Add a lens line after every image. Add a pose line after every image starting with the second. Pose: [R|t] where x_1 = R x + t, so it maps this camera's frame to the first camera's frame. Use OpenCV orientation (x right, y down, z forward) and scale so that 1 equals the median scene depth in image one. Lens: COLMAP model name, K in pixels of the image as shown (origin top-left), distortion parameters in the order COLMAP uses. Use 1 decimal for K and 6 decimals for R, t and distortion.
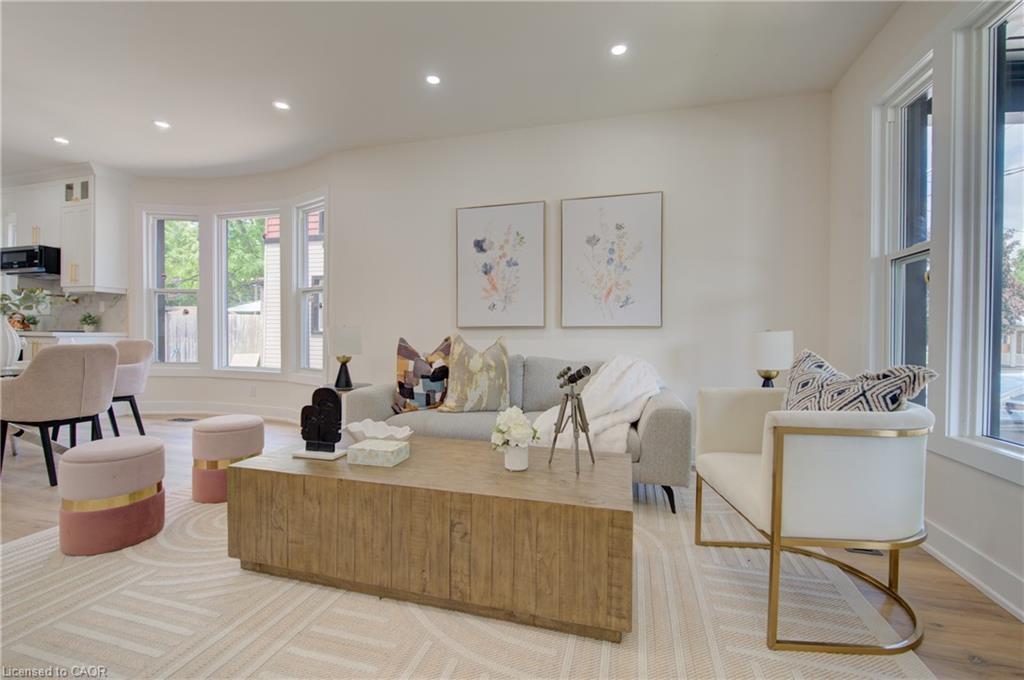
lens RADIAL K [[399.9, 0, 508.5], [0, 399.9, 340.7], [0, 0, 1]] dist [-0.000668, -0.000321]
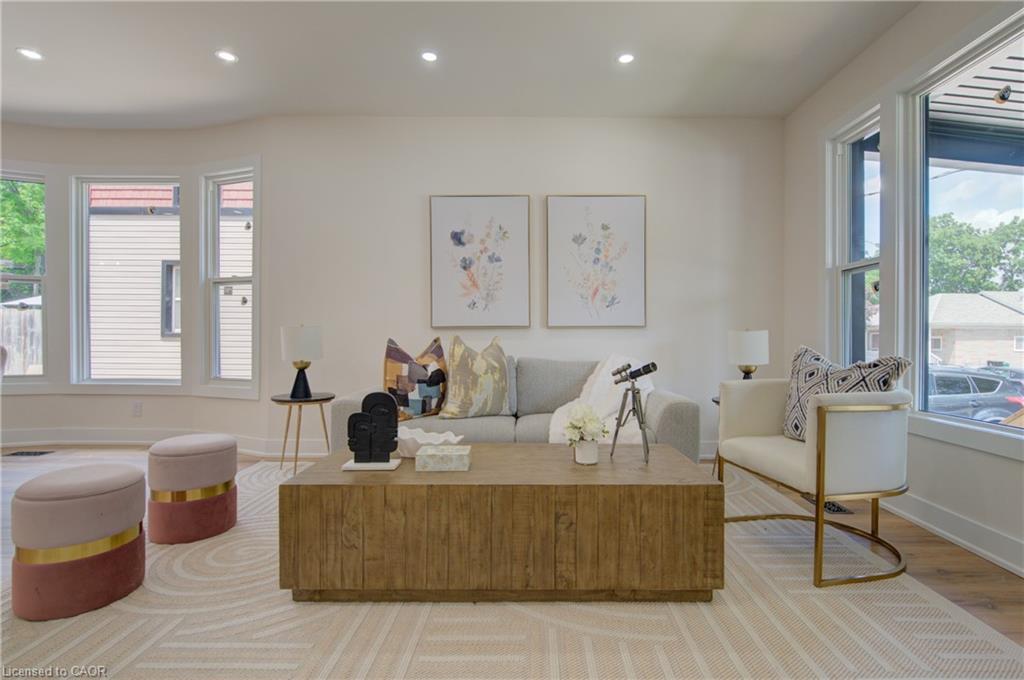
lens RADIAL K [[447.8, 0, 532.7], [0, 447.8, 341.0], [0, 0, 1]] dist [-0.000331, -0.000085]
pose [[0.967347, -0.007716, 0.253338, -0.393345], [0.008546, 0.999961, -0.002173, 0.005120], [-0.253311, 0.004267, 0.967376, -0.086414]]
